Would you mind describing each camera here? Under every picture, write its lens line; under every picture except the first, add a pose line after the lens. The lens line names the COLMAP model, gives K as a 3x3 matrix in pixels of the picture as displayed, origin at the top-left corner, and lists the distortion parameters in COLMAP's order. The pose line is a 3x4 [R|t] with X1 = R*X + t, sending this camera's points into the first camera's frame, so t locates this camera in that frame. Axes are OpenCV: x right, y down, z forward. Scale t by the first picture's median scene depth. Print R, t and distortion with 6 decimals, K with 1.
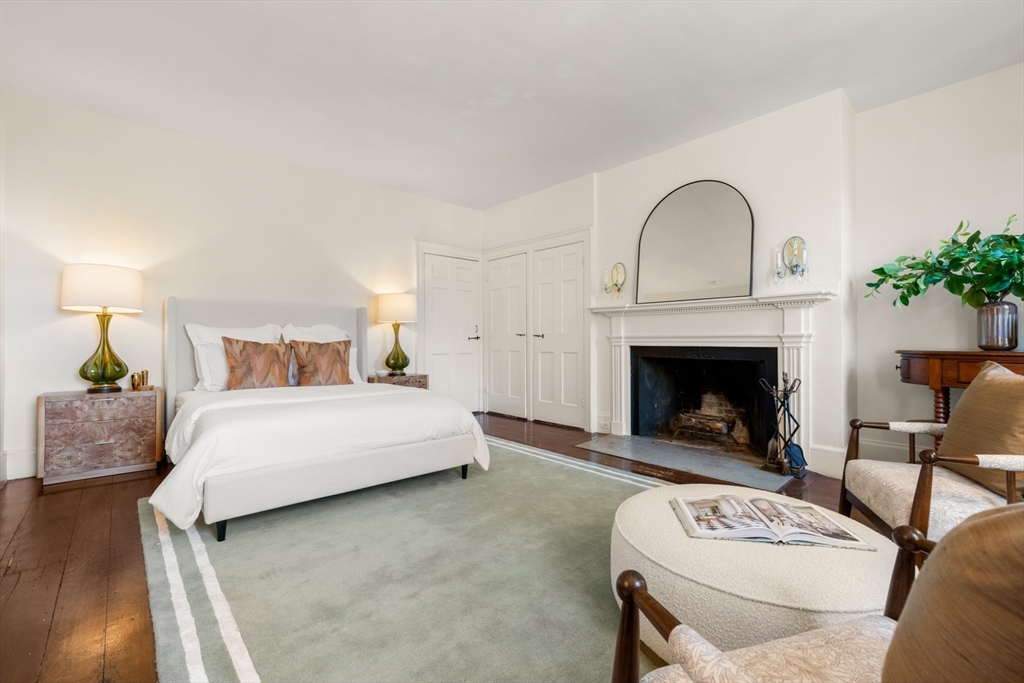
lens RADIAL K [[434.6, 0, 510.8], [0, 434.6, 338.5], [0, 0, 1]] dist [-0.000048, 0.000033]
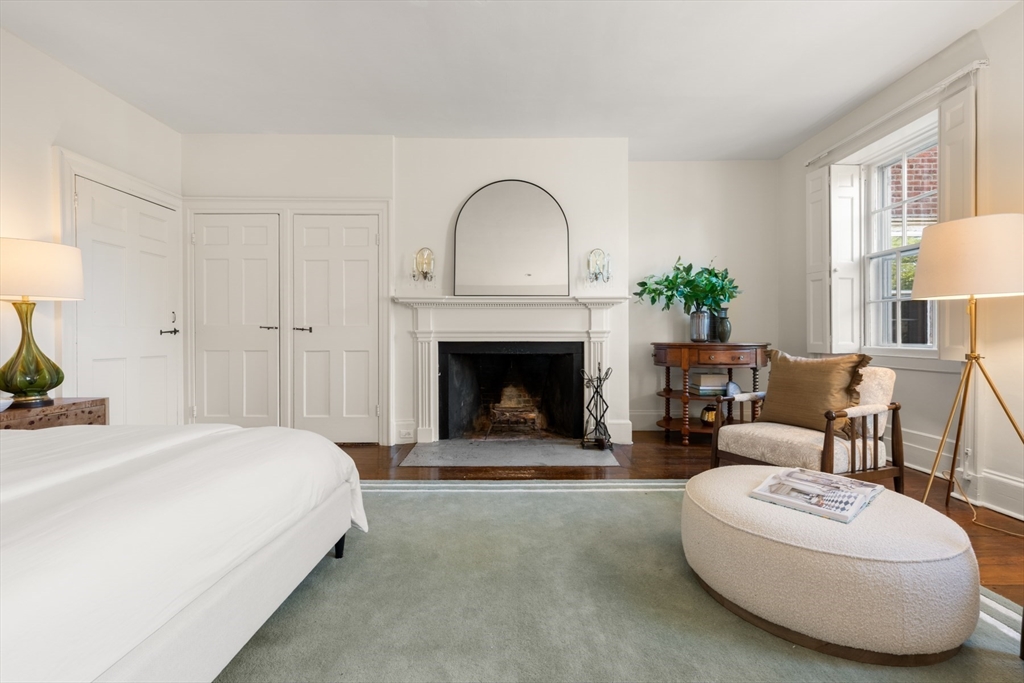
lens RADIAL K [[427.2, 0, 513.6], [0, 427.2, 337.6], [0, 0, 1]] dist [-0.002522, -0.000373]
pose [[0.667626, -0.003489, 0.744489, -0.297875], [-0.003562, 0.999963, 0.007880, 0.001008], [-0.744488, -0.007913, 0.667589, 0.306942]]
